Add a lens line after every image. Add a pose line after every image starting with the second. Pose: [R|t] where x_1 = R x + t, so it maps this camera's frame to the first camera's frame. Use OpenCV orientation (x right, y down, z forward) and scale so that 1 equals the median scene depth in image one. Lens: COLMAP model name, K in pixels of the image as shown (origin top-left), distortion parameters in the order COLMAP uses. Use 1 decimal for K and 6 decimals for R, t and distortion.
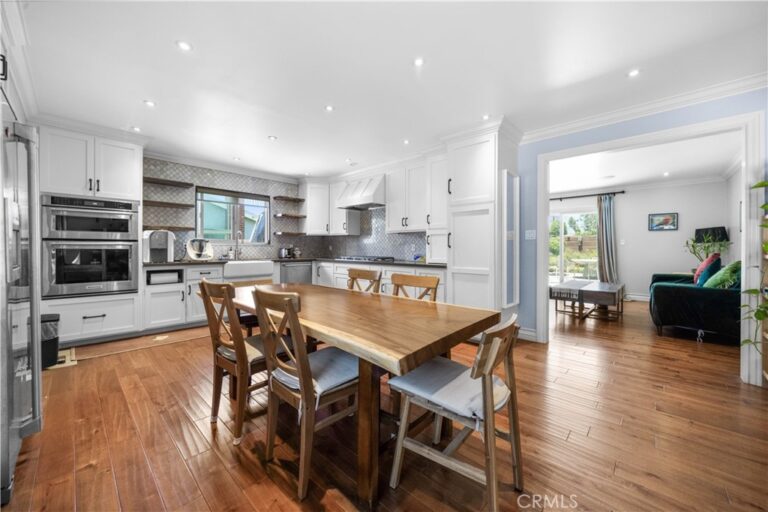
lens RADIAL K [[289.9, 0, 384.7], [0, 289.9, 249.7], [0, 0, 1]] dist [-0.000190, -0.000020]
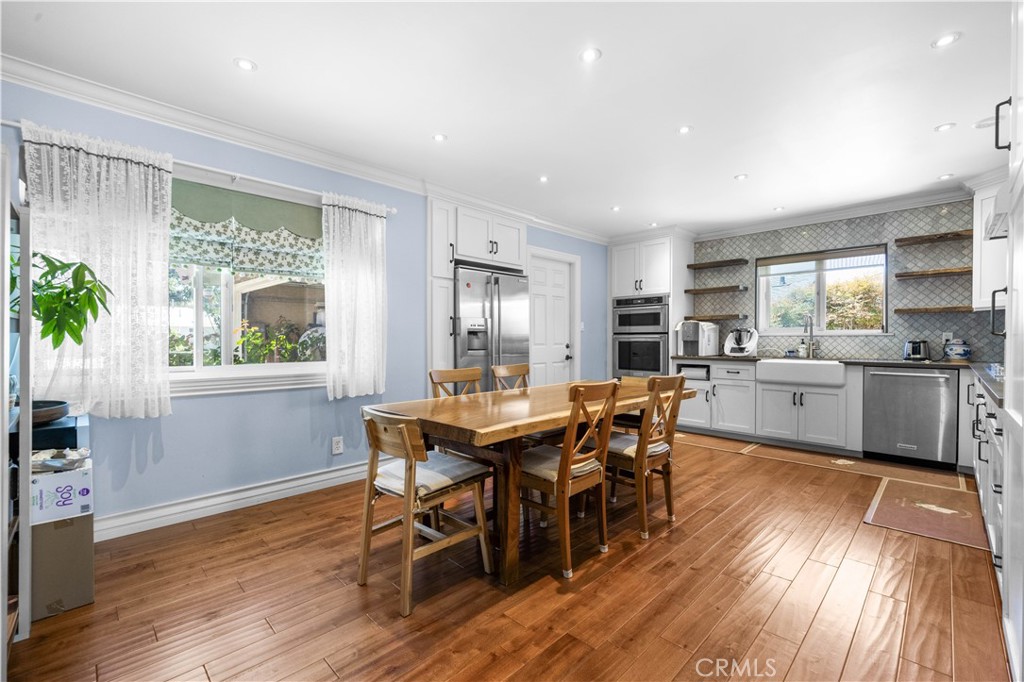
lens RADIAL K [[438.8, 0, 512.0], [0, 438.8, 341.0], [0, 0, 1]] dist [-0.000457, 0.000124]
pose [[-0.037542, -0.001047, -0.999295, 0.537264], [-0.004834, 0.999988, -0.000866, 0.000578], [0.999283, 0.004798, -0.037547, 0.411948]]
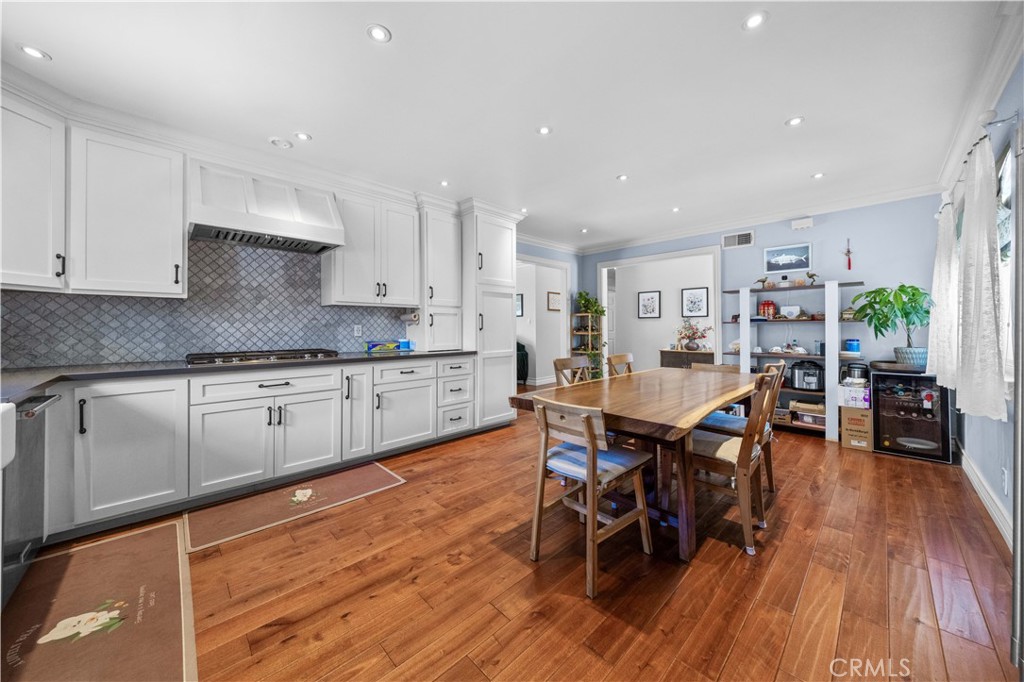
lens RADIAL K [[357.0, 0, 511.2], [0, 357.0, 325.8], [0, 0, 1]] dist [-0.000199, -0.000179]
pose [[0.063134, 0.000520, 0.998005, -0.672686], [0.006281, 0.999980, -0.000918, -0.015051], [-0.997985, 0.006327, 0.063129, 0.657763]]
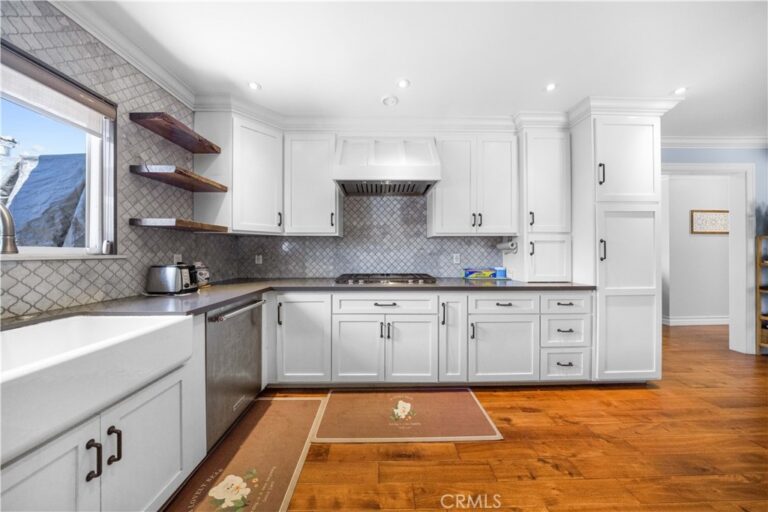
lens RADIAL K [[236.5, 0, 383.6], [0, 236.5, 253.3], [0, 0, 1]] dist [-0.010340, -0.000106]
pose [[0.726855, -0.003818, 0.686780, -0.437415], [0.006606, 0.999977, -0.001432, -0.021320], [-0.686759, 0.005578, 0.726864, 0.745639]]
